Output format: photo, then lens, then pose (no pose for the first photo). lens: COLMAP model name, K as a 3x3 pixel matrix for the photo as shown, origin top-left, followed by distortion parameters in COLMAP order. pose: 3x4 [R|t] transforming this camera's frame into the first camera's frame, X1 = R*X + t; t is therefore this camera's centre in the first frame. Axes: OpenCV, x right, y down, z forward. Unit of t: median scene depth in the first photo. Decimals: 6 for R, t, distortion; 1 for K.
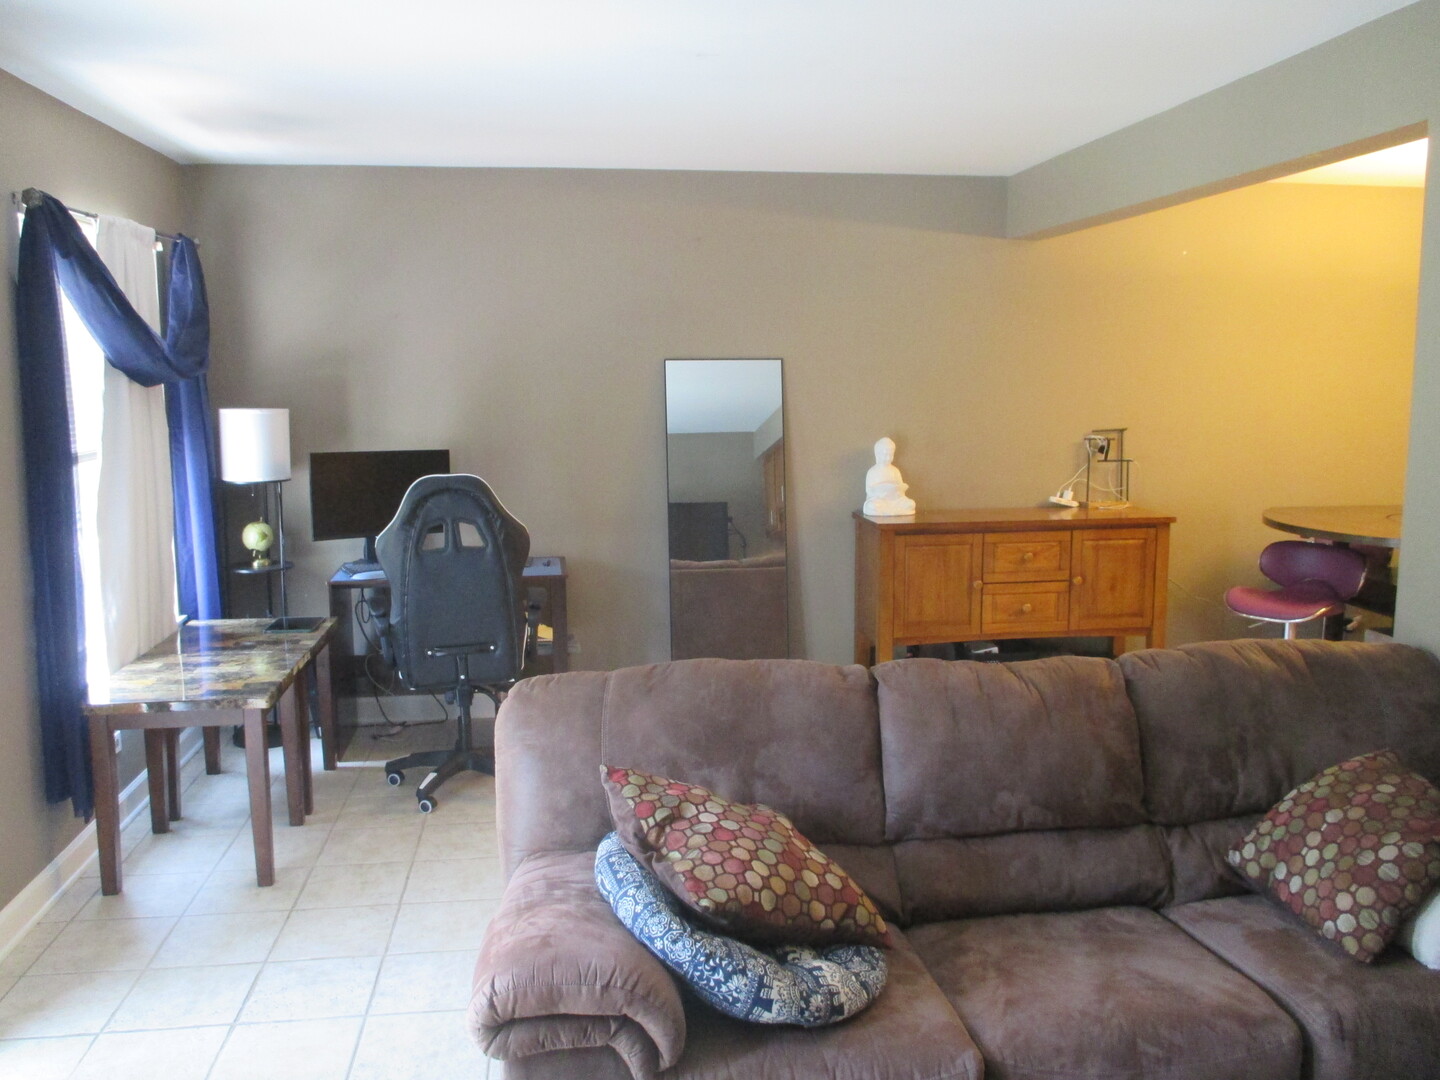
lens RADIAL K [[1192.8, 0, 718.6], [0, 1192.8, 532.1], [0, 0, 1]] dist [-0.030085, -0.000191]
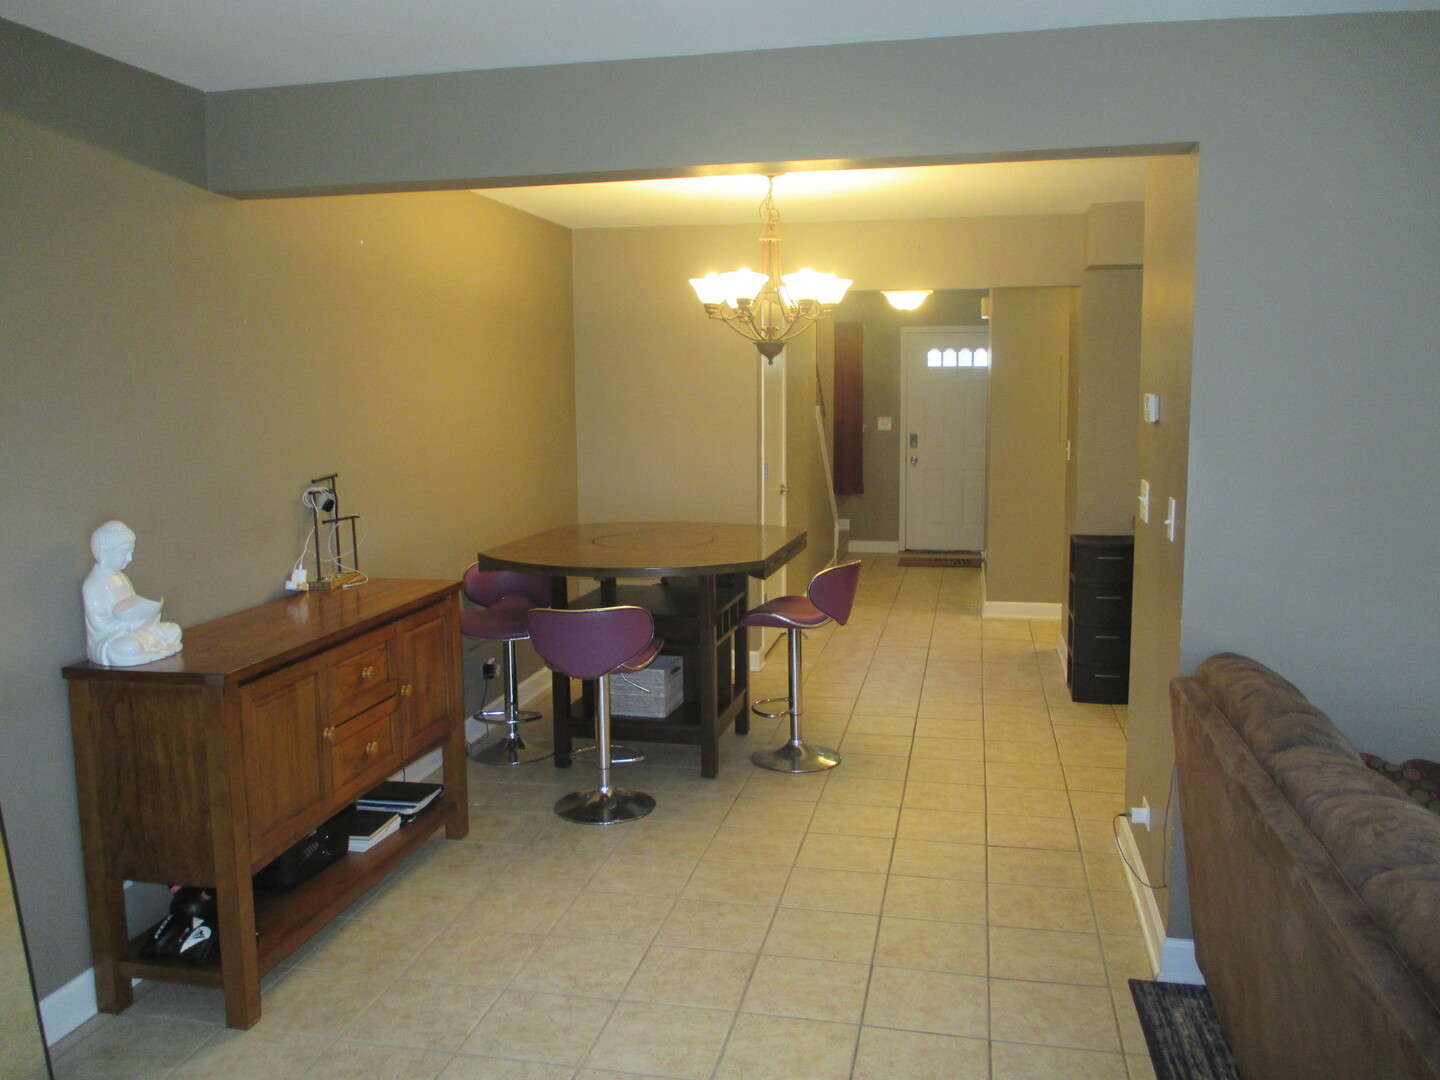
lens RADIAL K [[1192.8, 0, 718.6], [0, 1192.8, 532.1], [0, 0, 1]] dist [-0.030085, -0.000191]
pose [[0.336736, -0.115692, 0.934465, -0.280774], [0.135755, 0.988020, 0.073403, -0.076863], [-0.931762, 0.102140, 0.348407, 0.547634]]
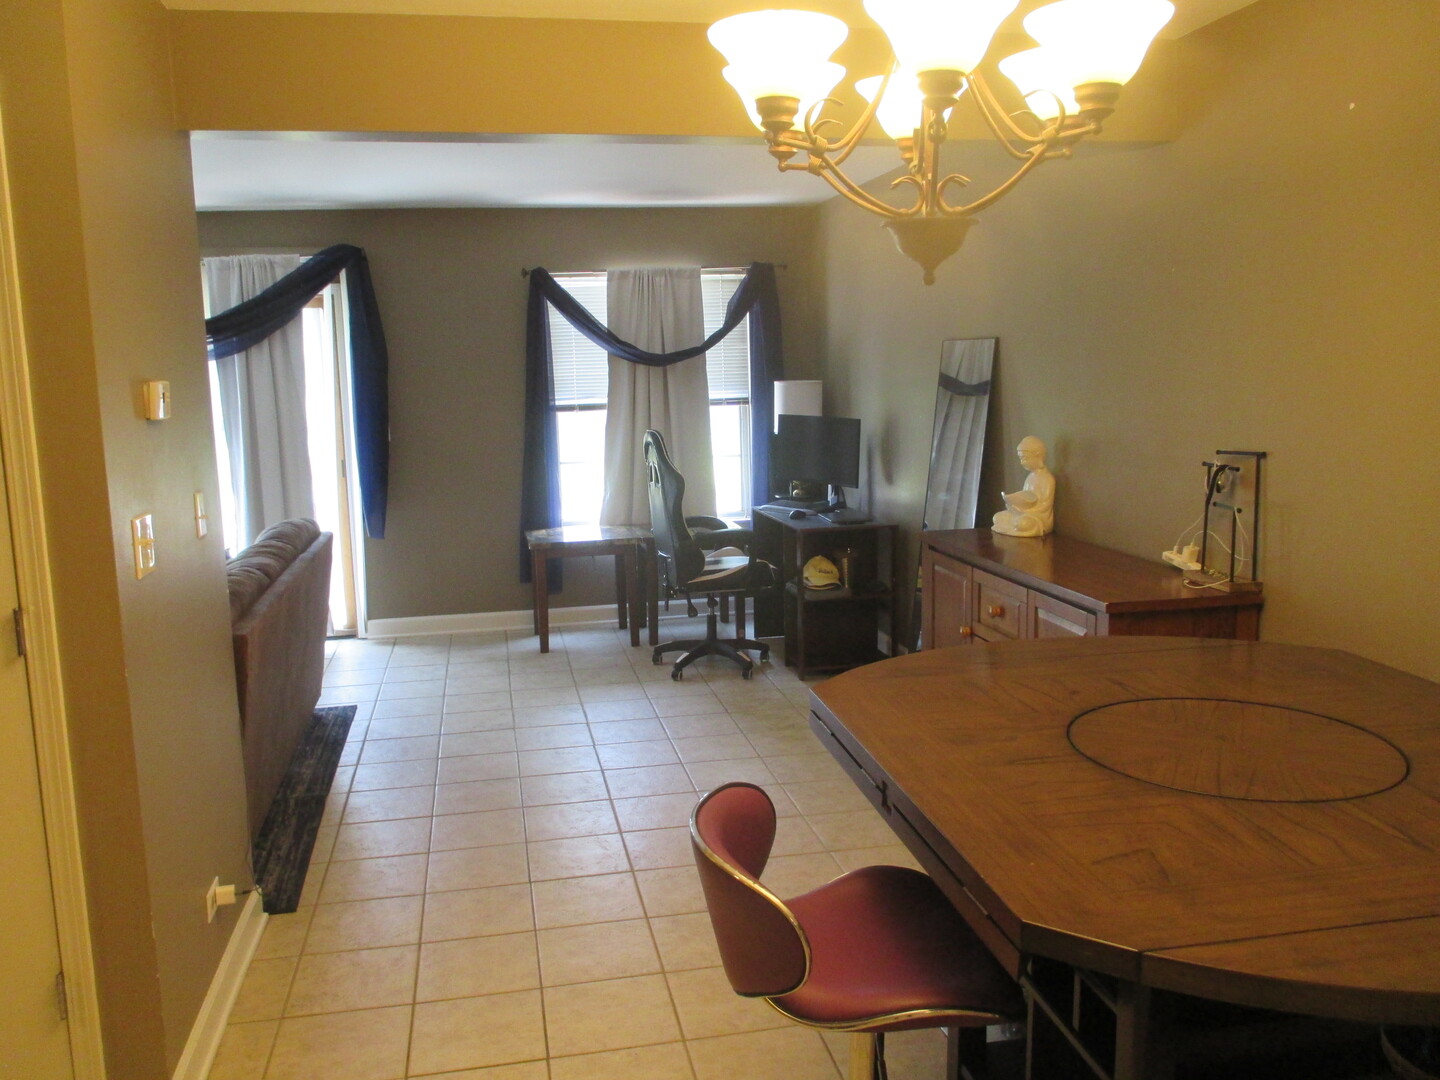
lens RADIAL K [[1192.8, 0, 718.6], [0, 1192.8, 532.1], [0, 0, 1]] dist [-0.030085, -0.000191]
pose [[0.065156, 0.146541, -0.987056, 0.914884], [-0.111577, 0.984025, 0.138726, -0.103306], [0.991617, 0.101094, 0.080466, 0.737900]]
